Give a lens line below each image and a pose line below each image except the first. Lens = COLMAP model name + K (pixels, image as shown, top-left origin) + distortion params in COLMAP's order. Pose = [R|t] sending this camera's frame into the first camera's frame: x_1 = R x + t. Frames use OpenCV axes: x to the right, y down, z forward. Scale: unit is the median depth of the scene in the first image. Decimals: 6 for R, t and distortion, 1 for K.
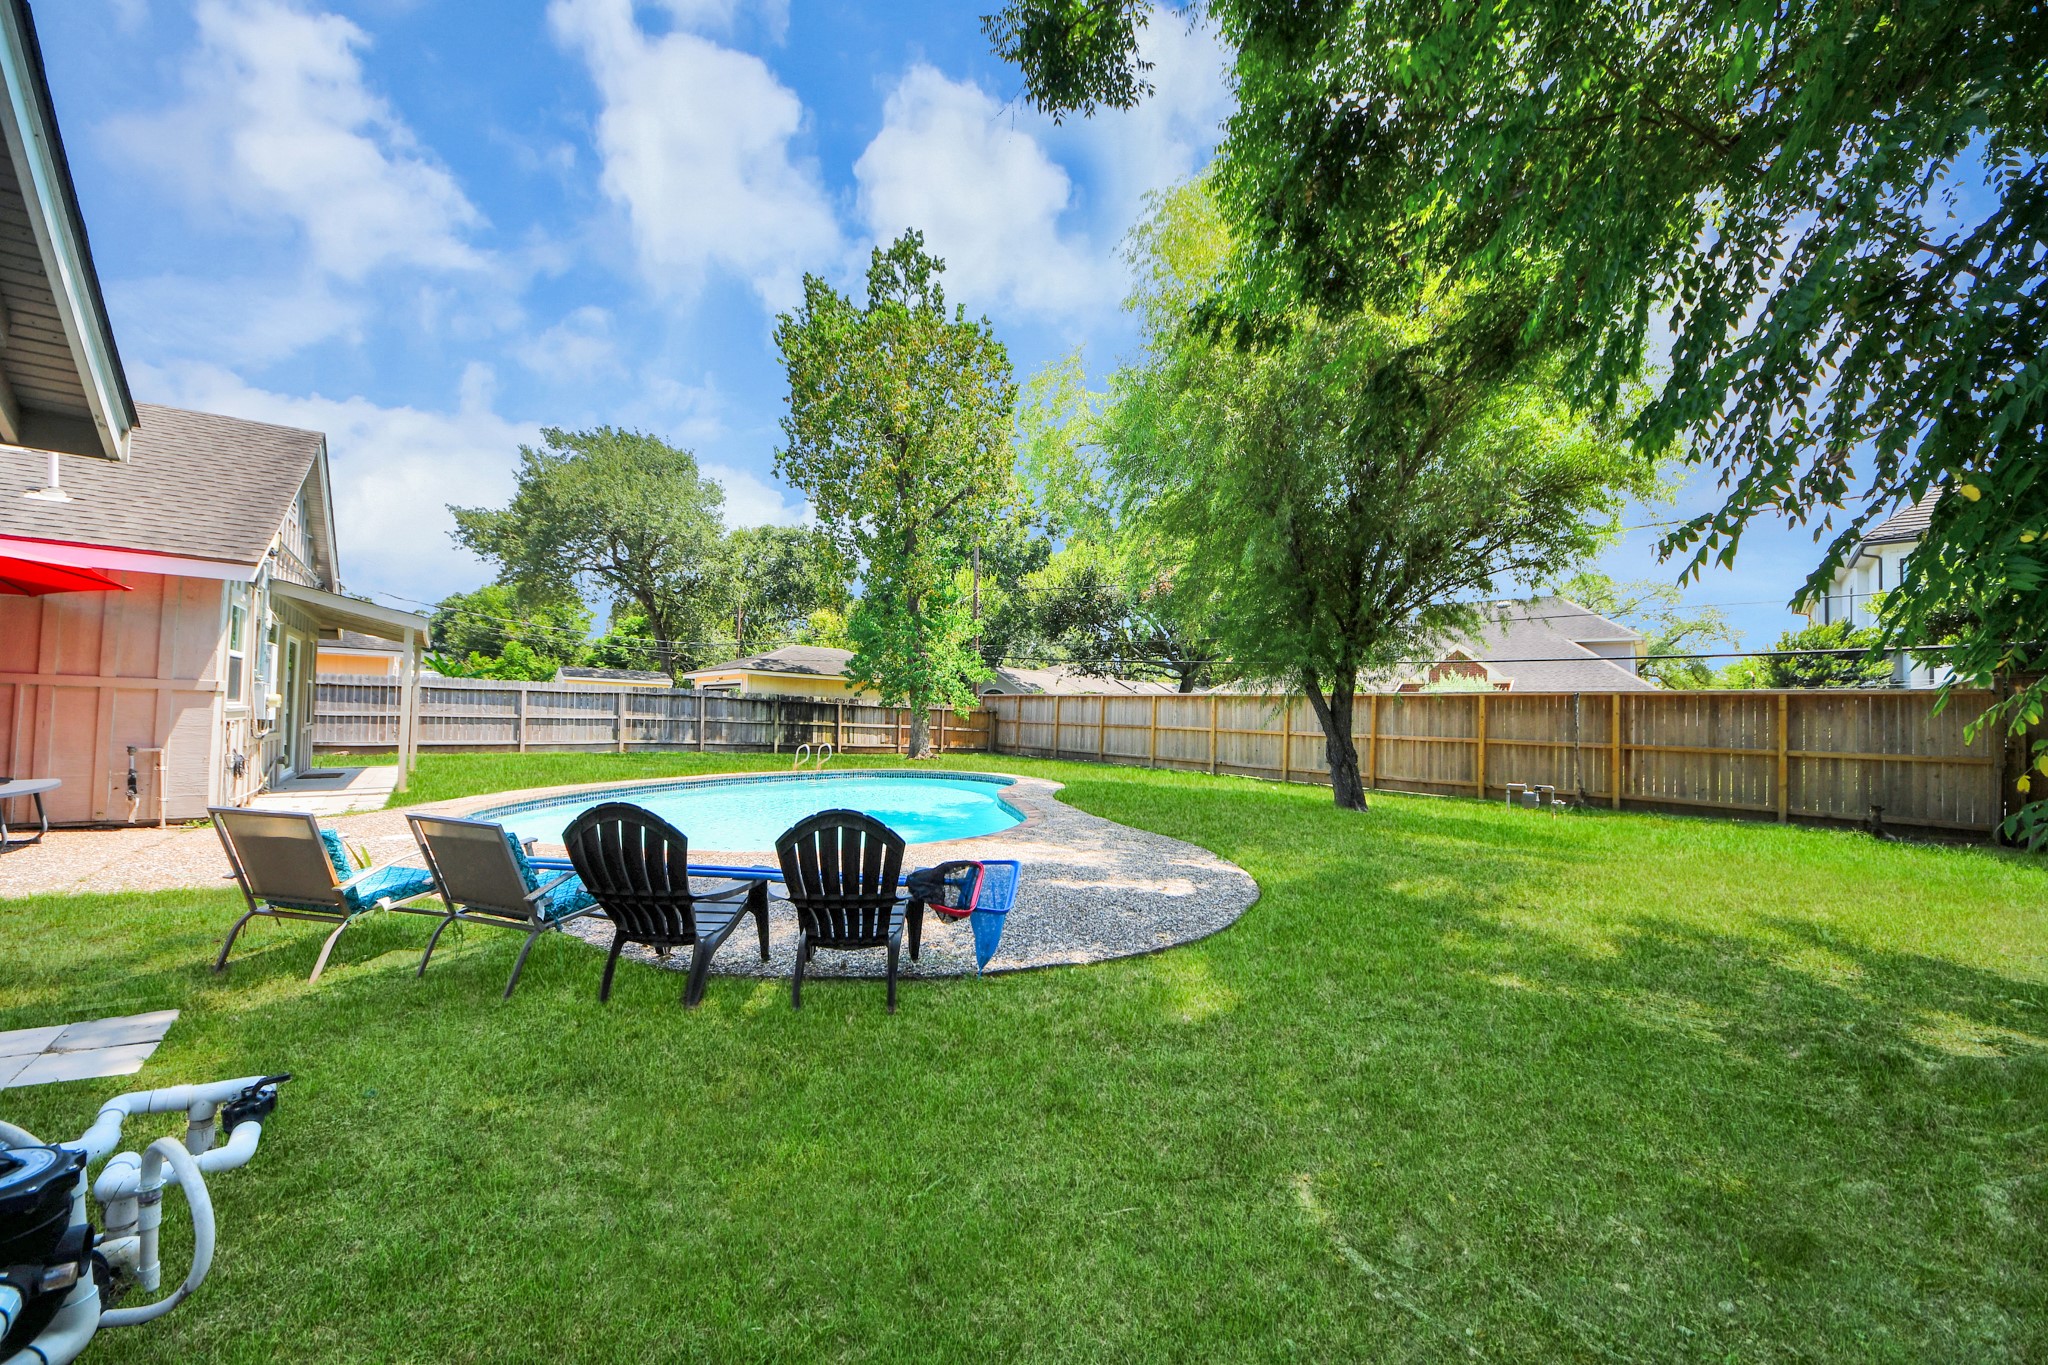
lens RADIAL K [[712.2, 0, 1021.7], [0, 712.2, 703.2], [0, 0, 1]] dist [0.023953, -0.011621]
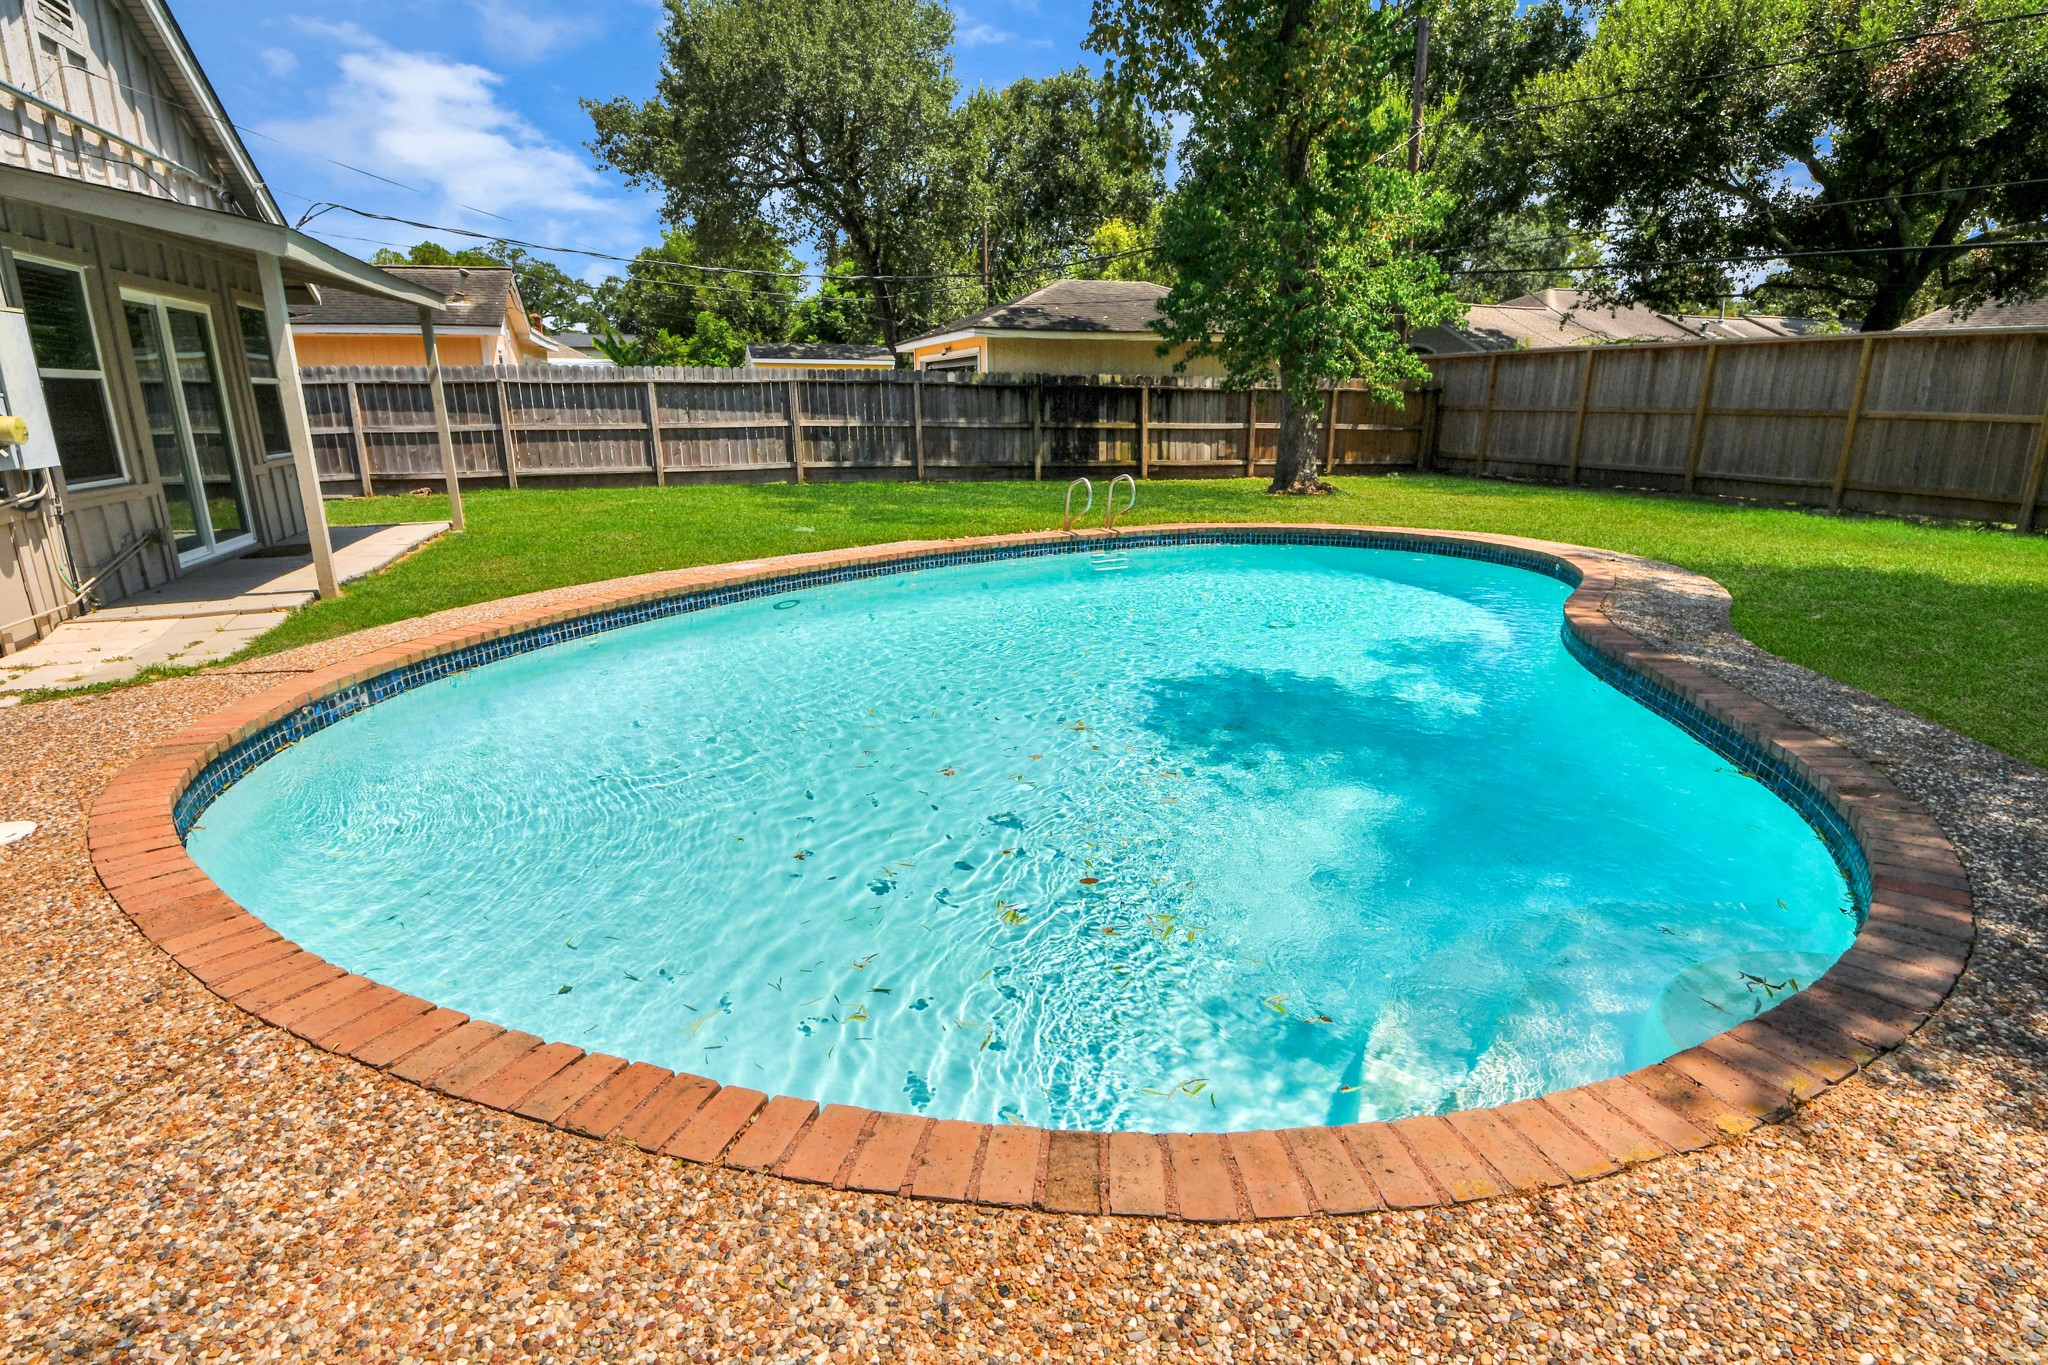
lens RADIAL K [[999.7, 0, 1022.2], [0, 999.7, 701.3], [0, 0, 1]] dist [0.039613, -0.028366]
pose [[0.935966, 0.070622, -0.344934, -0.056108], [0.037812, 0.953850, 0.297895, -0.002005], [0.350053, -0.291862, 0.890101, 0.195765]]
